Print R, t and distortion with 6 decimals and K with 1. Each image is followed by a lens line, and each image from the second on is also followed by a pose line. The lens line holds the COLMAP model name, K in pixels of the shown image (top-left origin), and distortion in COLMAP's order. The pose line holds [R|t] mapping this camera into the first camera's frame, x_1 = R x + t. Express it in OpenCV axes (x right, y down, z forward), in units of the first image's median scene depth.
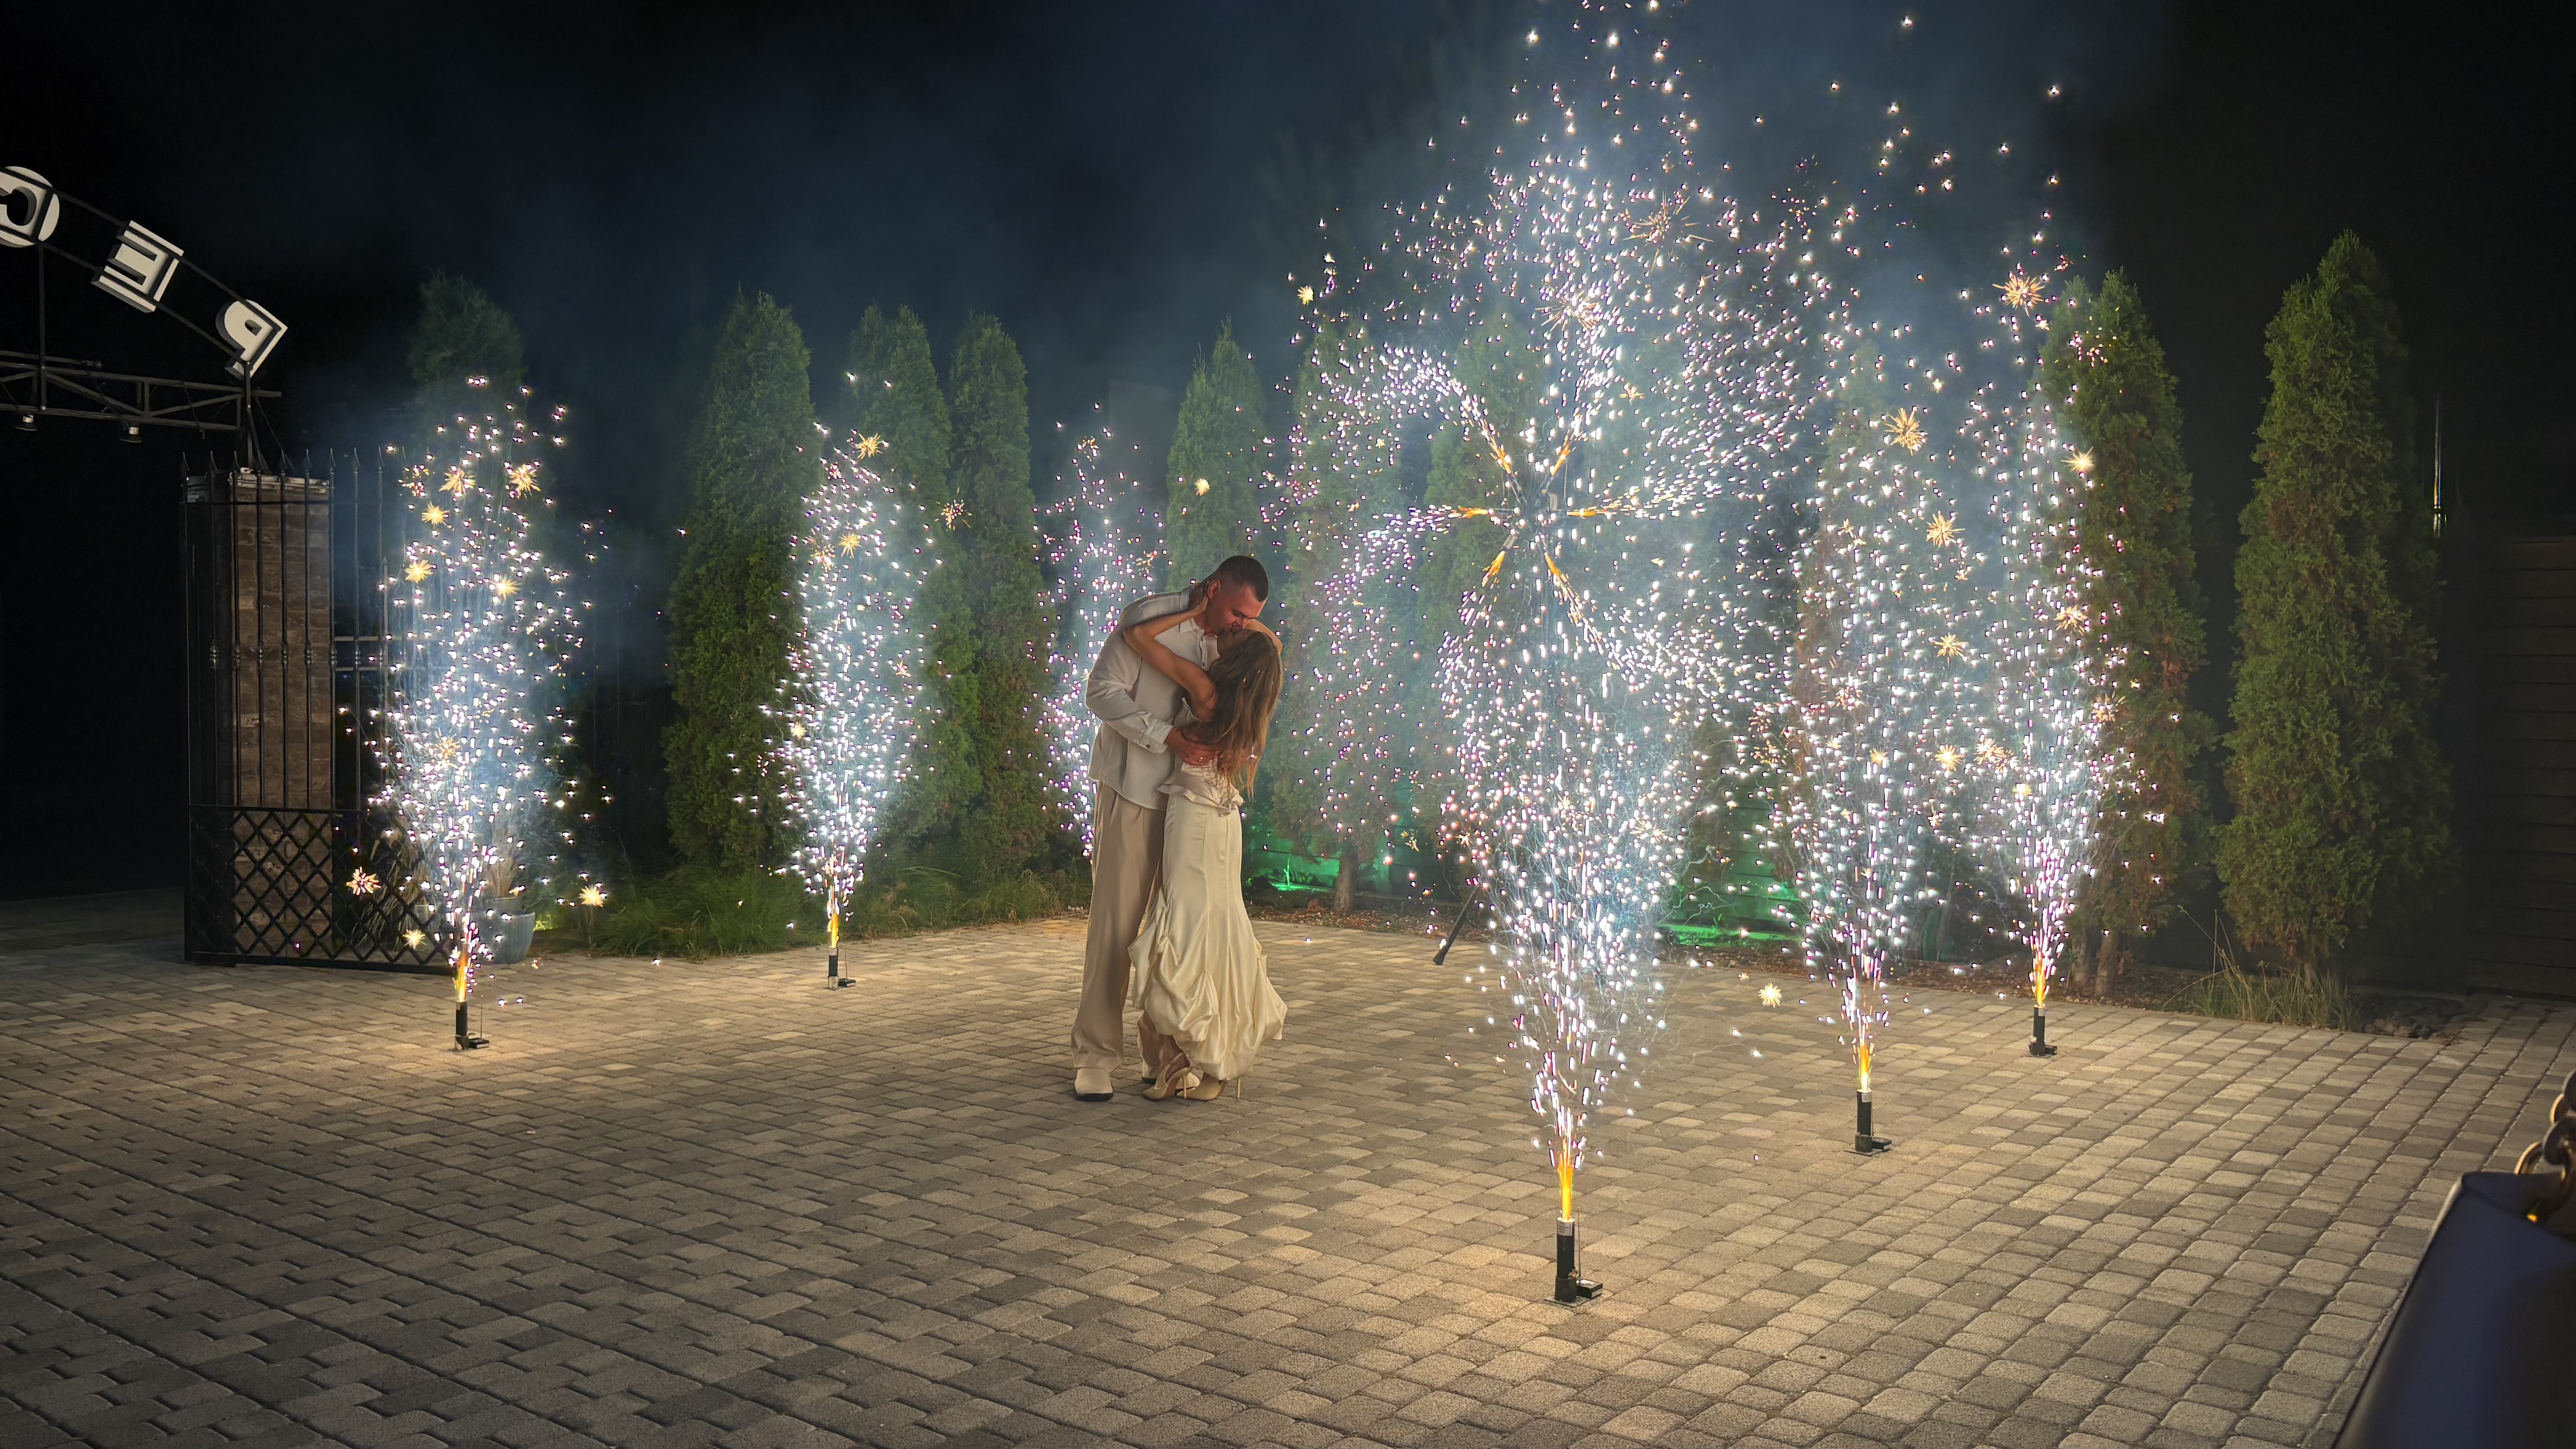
lens RADIAL K [[2008.7, 0, 1281.3], [0, 2008.7, 722.0], [0, 0, 1]] dist [0.050754, -0.107867]
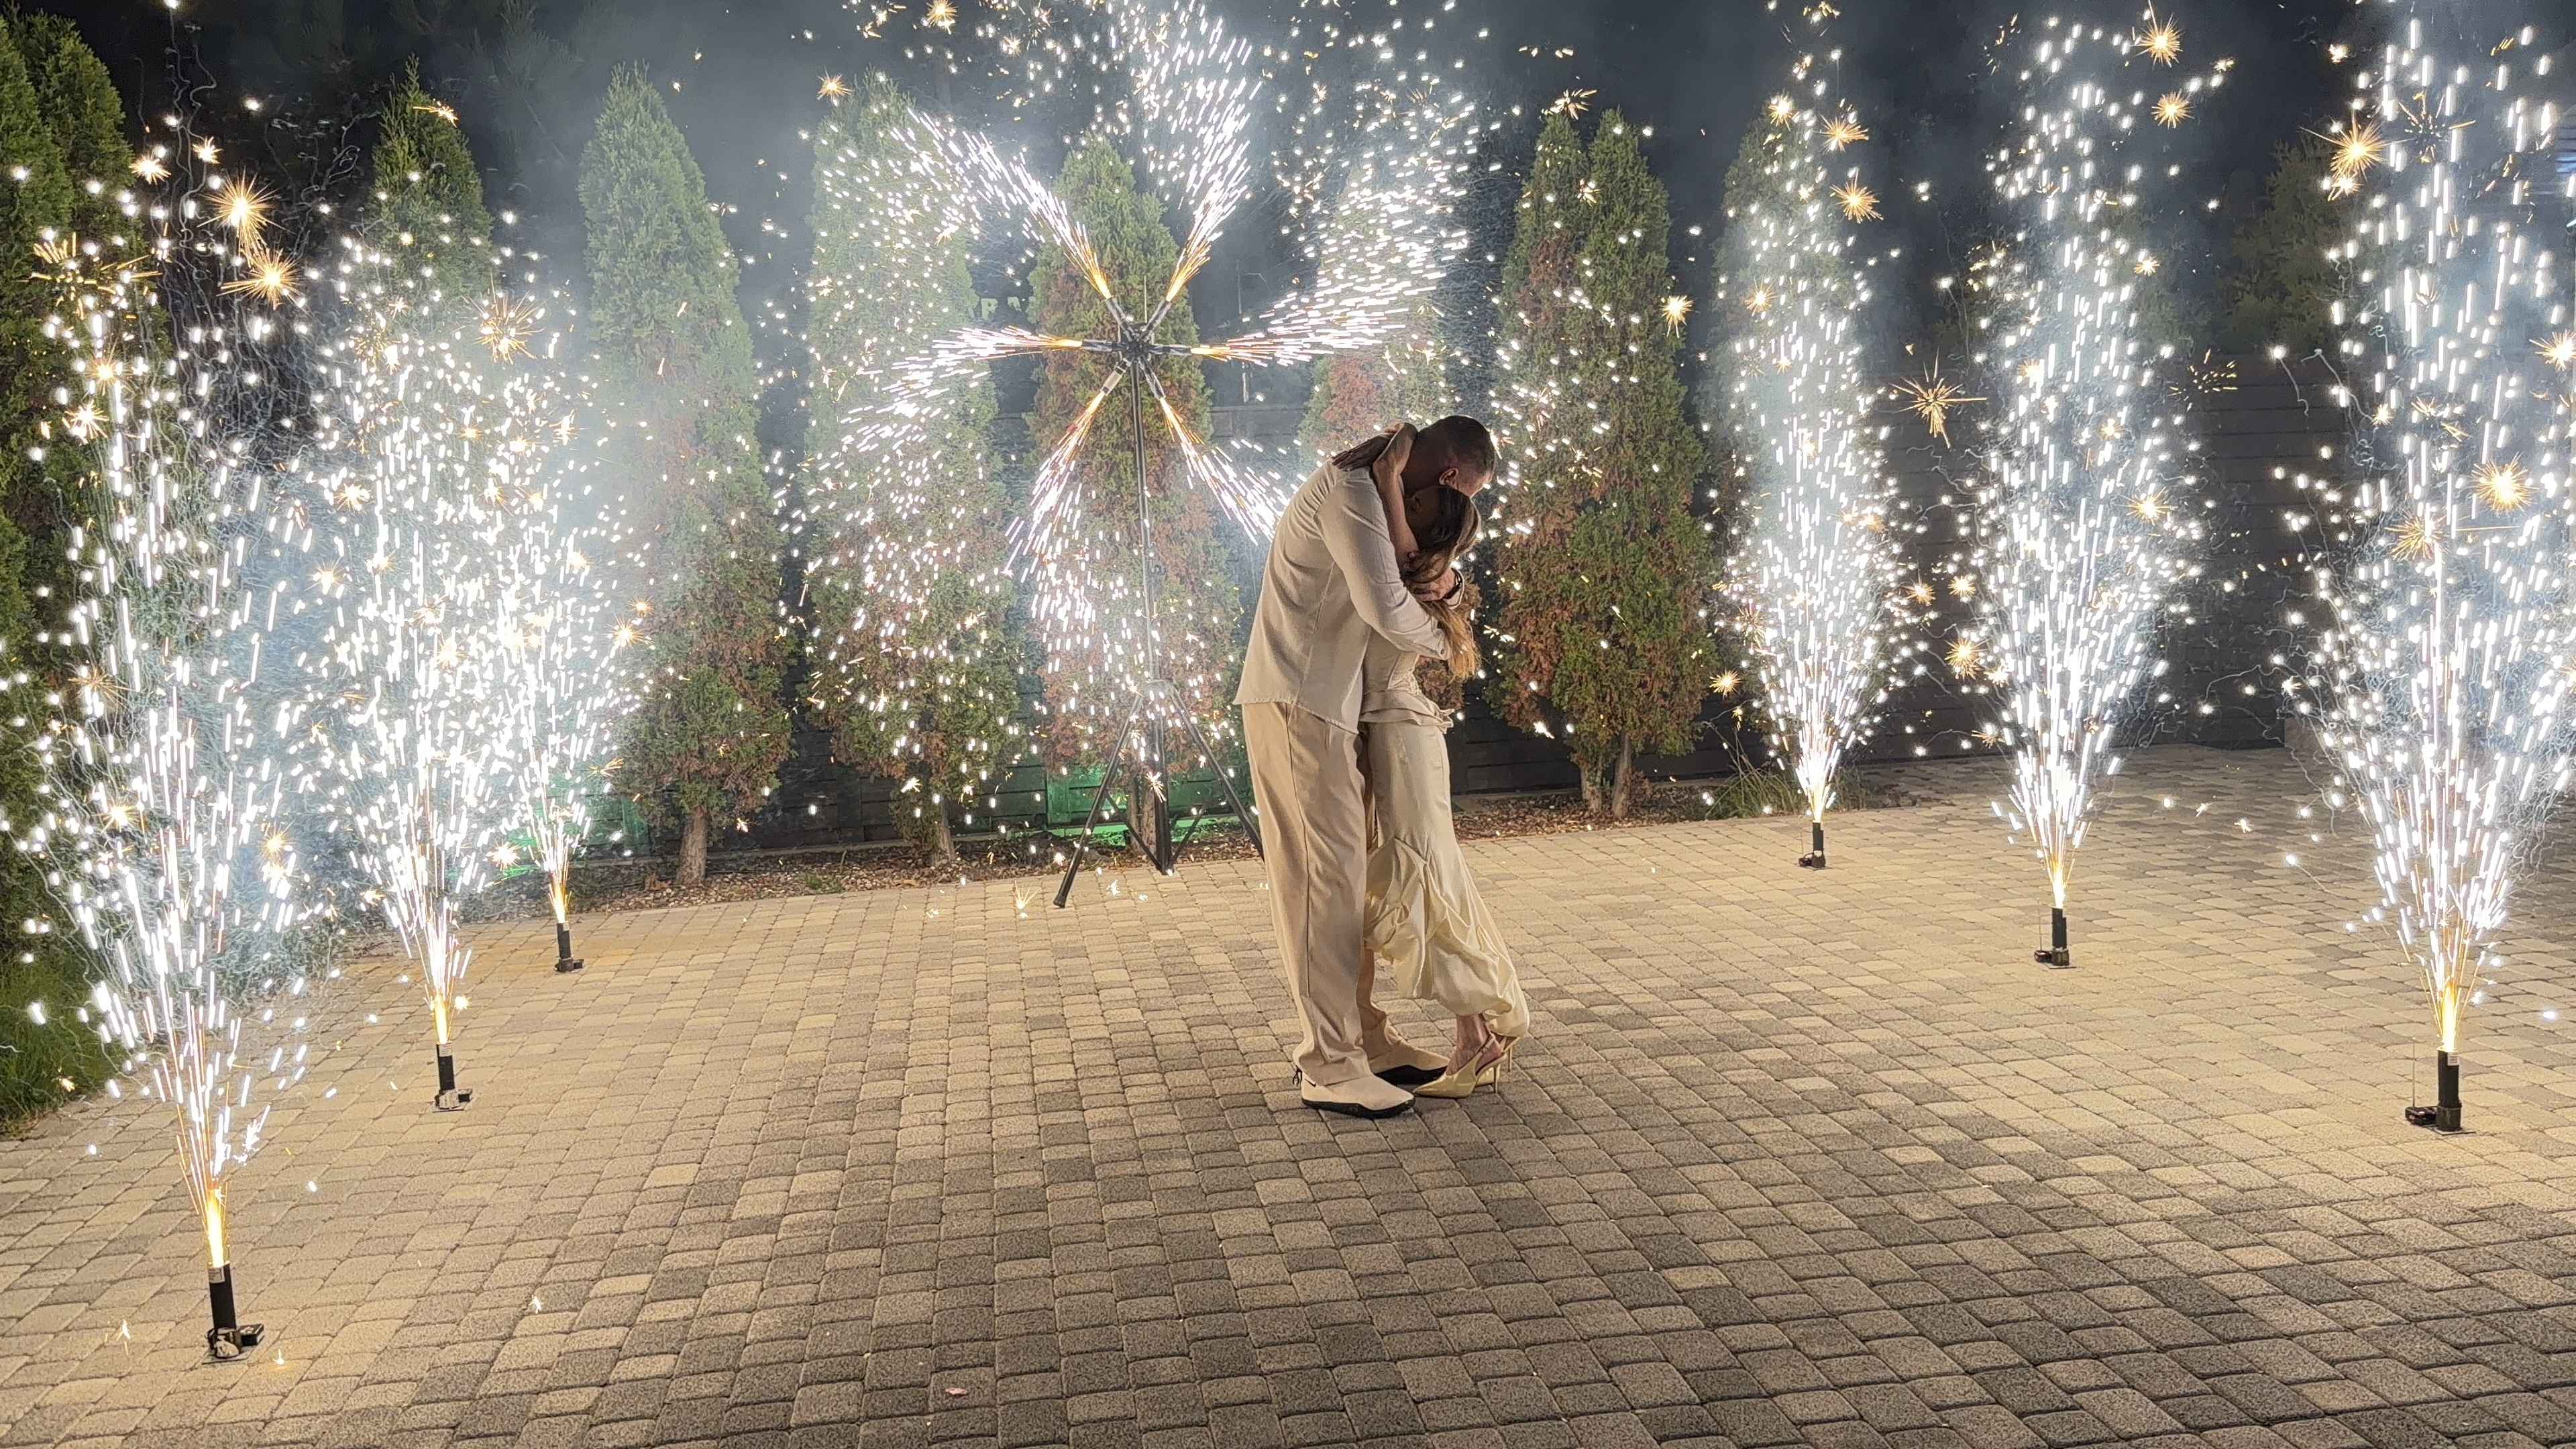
lens RADIAL K [[2216.1, 0, 1261.3], [0, 2216.1, 722.8], [0, 0, 1]] dist [0.157688, -0.339338]
pose [[0.678665, -0.110470, 0.726093, -0.840913], [0.074705, 0.993879, 0.081387, -0.029133], [-0.730639, -0.000991, 0.682763, 0.577060]]
